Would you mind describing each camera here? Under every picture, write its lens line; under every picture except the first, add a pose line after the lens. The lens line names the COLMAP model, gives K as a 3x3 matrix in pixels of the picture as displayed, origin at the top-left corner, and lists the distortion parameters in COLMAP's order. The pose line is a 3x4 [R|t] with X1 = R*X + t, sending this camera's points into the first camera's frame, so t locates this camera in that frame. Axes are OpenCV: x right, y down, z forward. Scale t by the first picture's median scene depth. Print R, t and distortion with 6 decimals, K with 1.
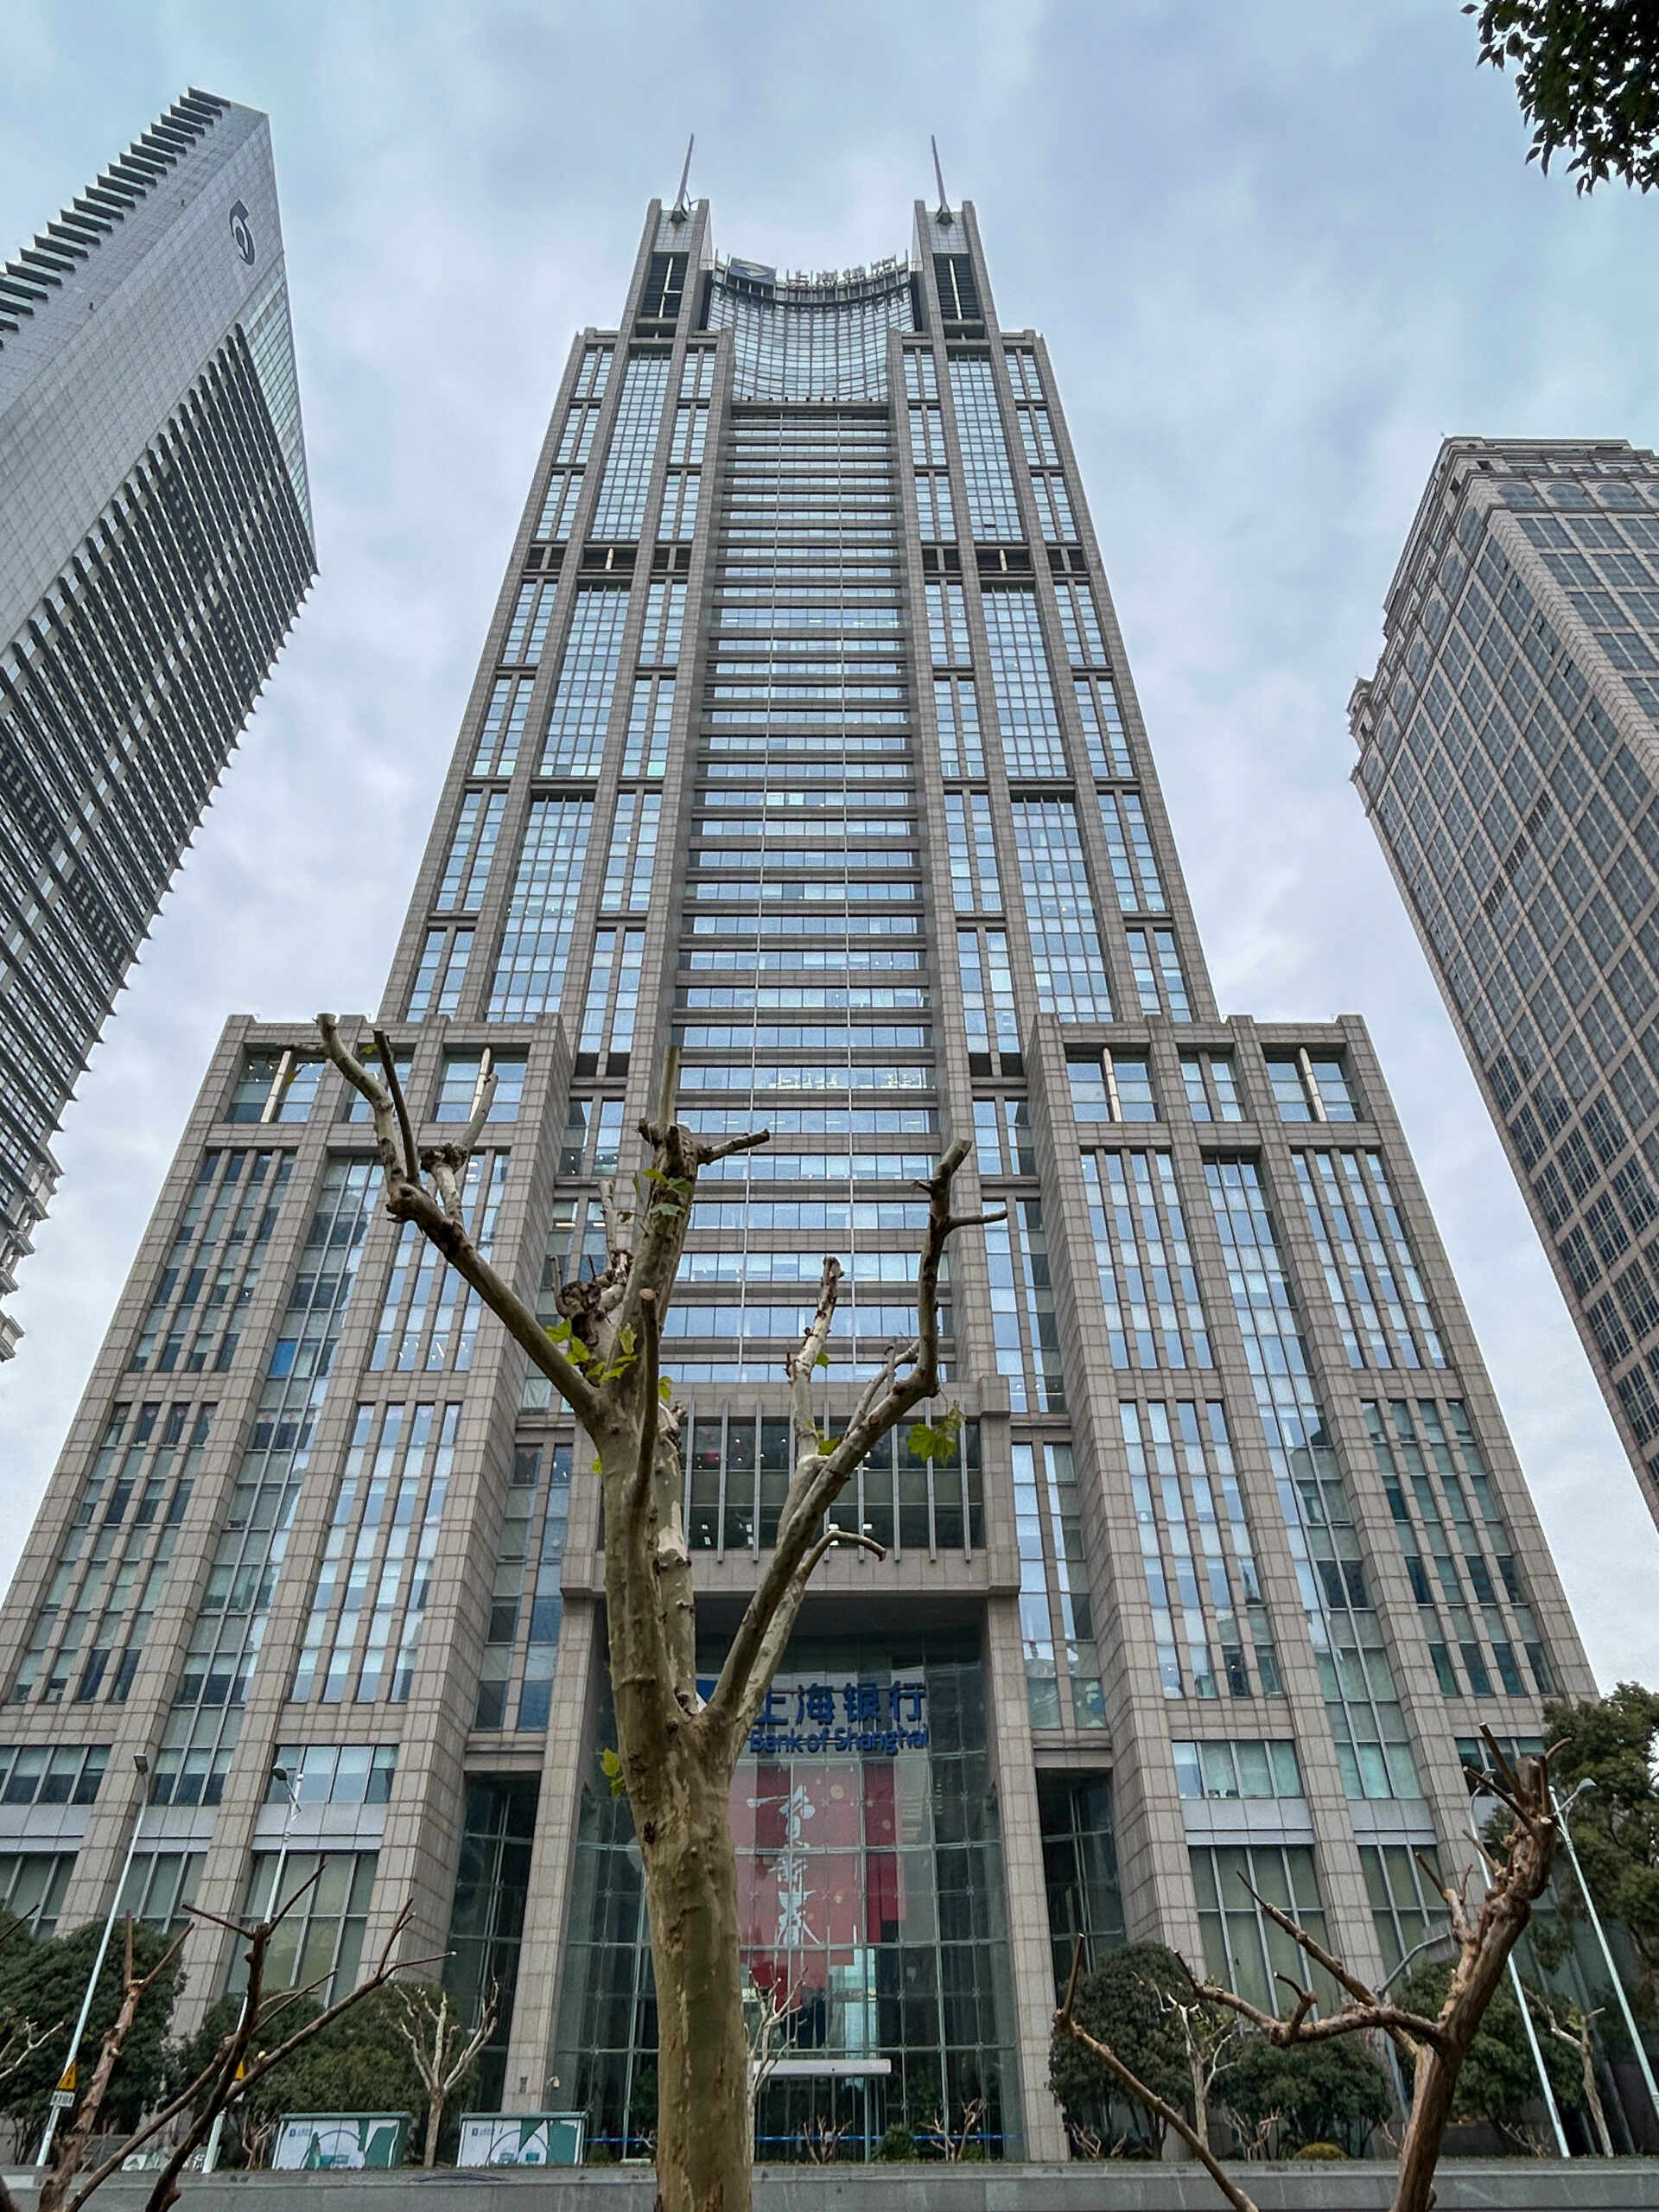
lens RADIAL K [[1301.8, 0, 837.4], [0, 1301.8, 1101.5], [0, 0, 1]] dist [0.022707, -0.034636]
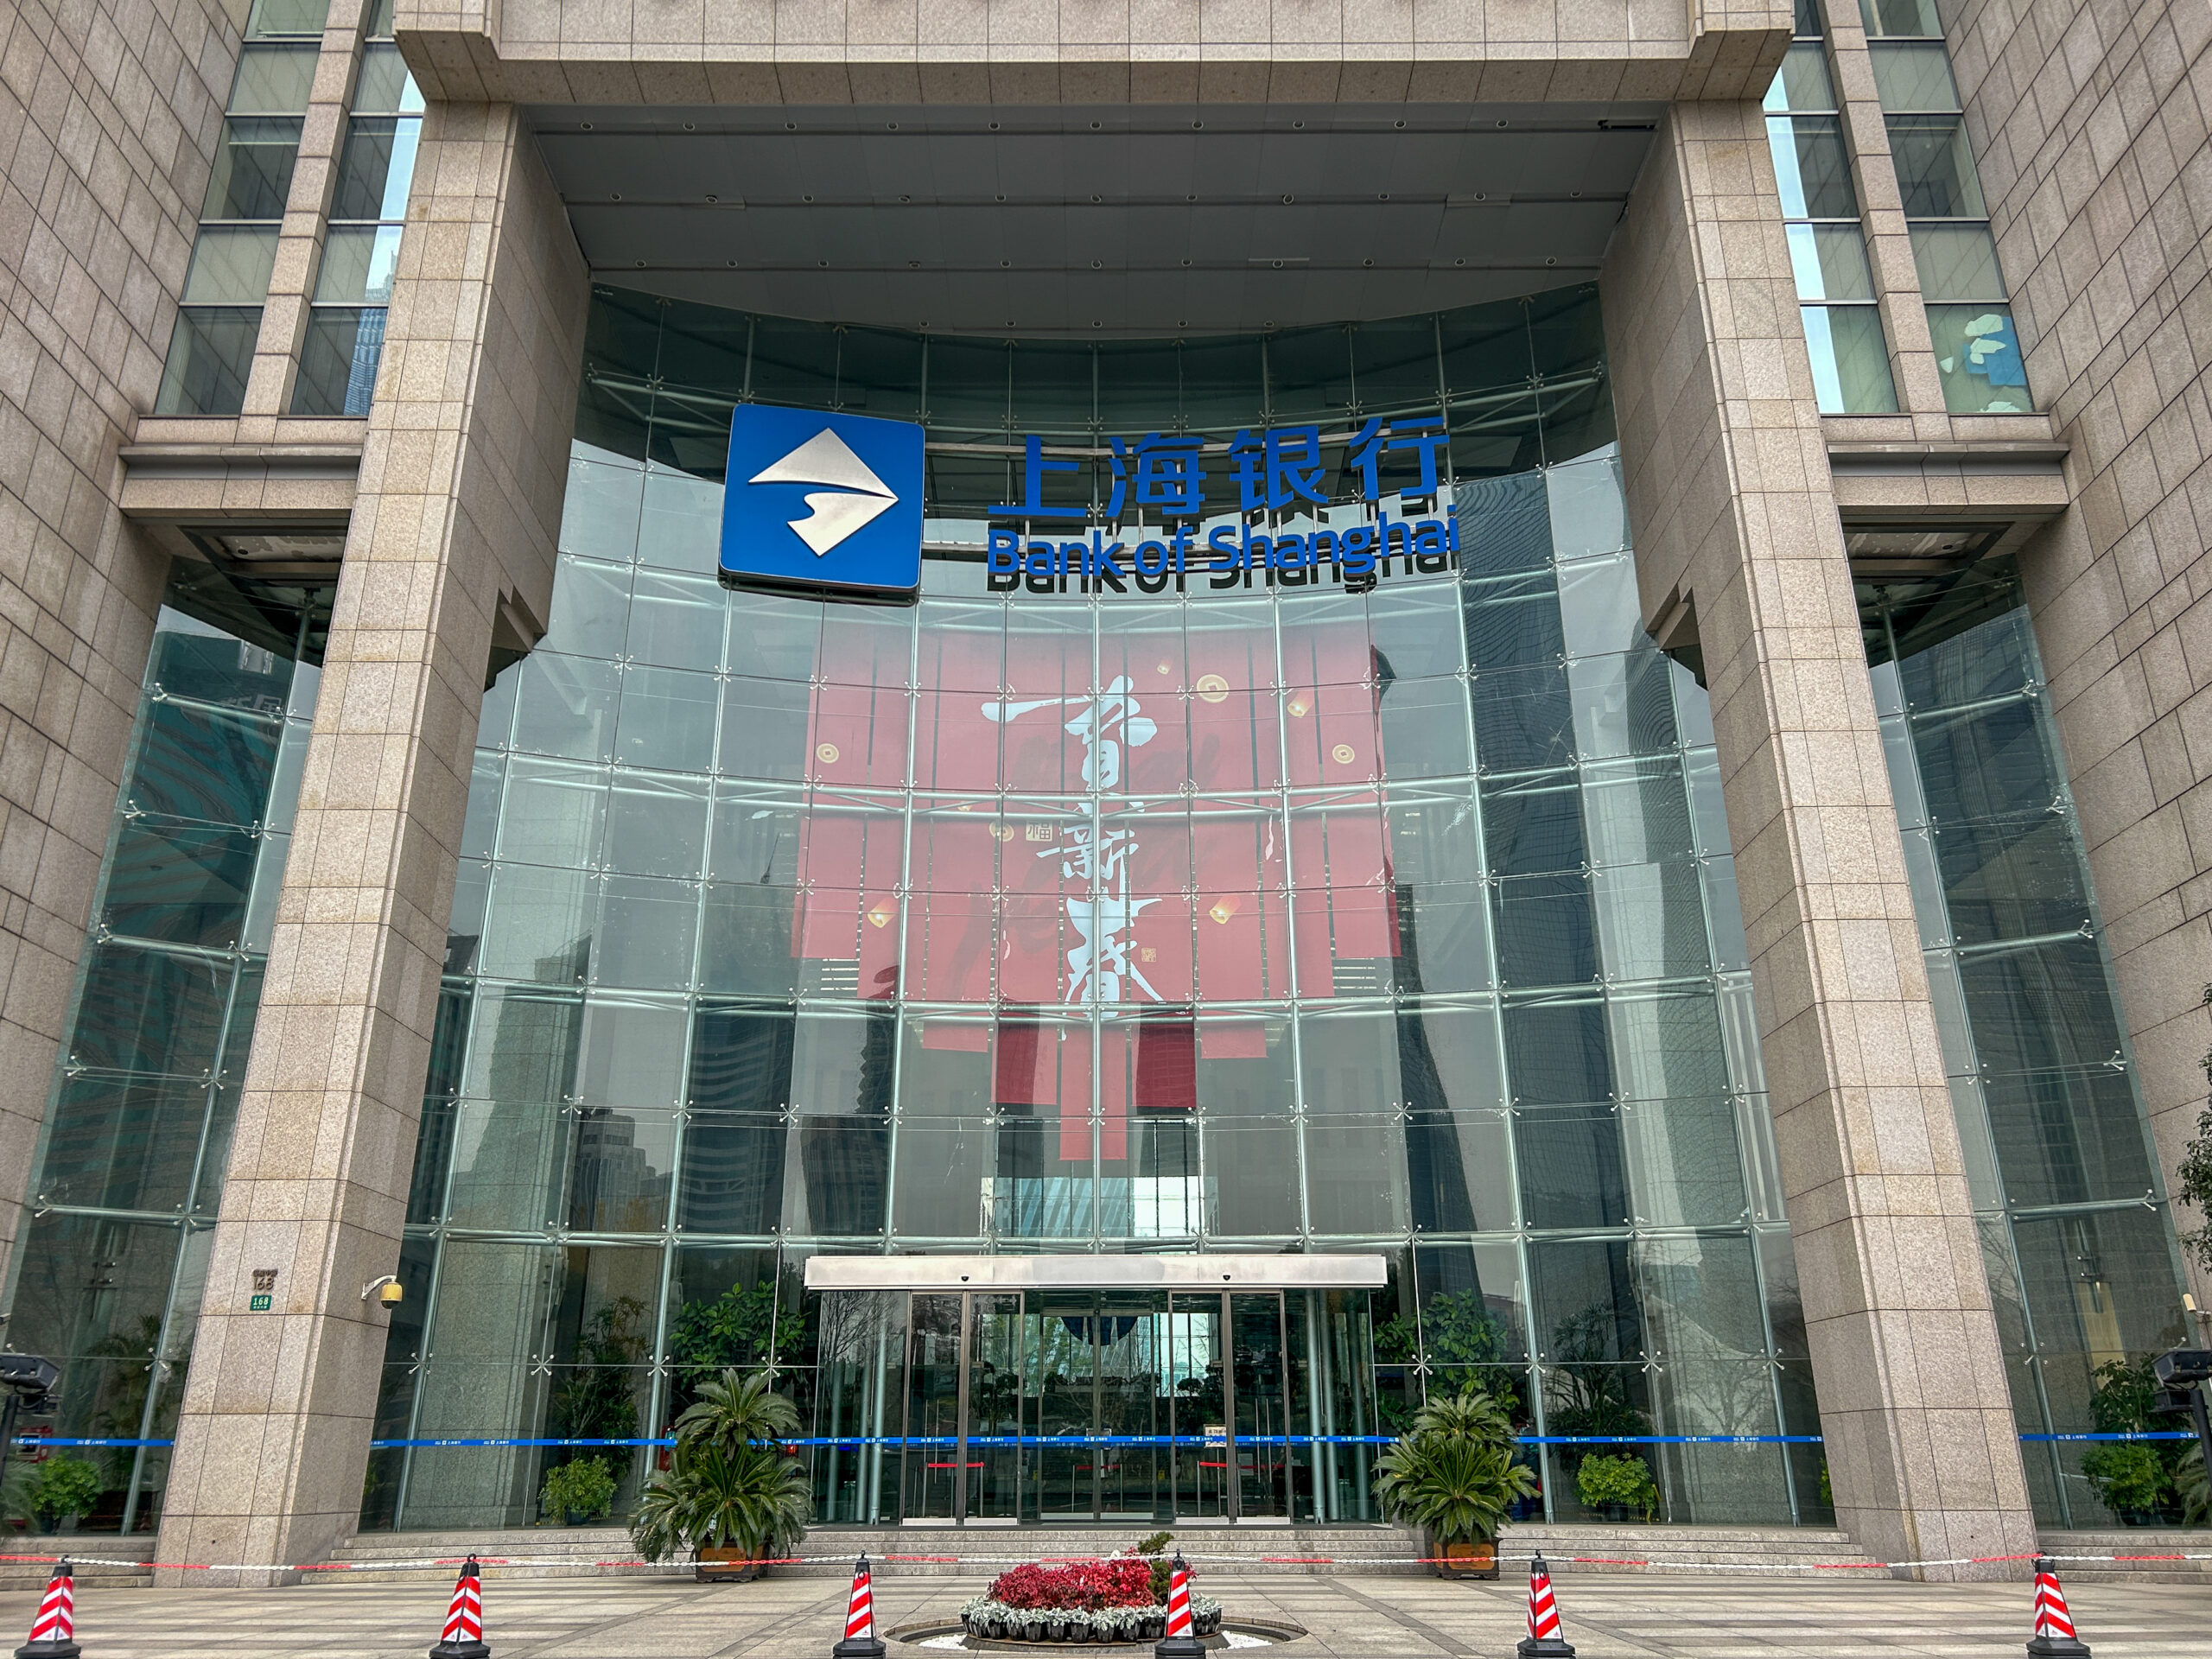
lens RADIAL K [[1660.3, 0, 1092.6], [0, 1660.3, 816.8], [0, 0, 1]] dist [0.049786, -0.058148]
pose [[0.999892, -0.000843, -0.014662, -0.027001], [0.005121, 0.955695, 0.294314, 0.393841], [0.013765, -0.294357, 0.955596, 0.485047]]
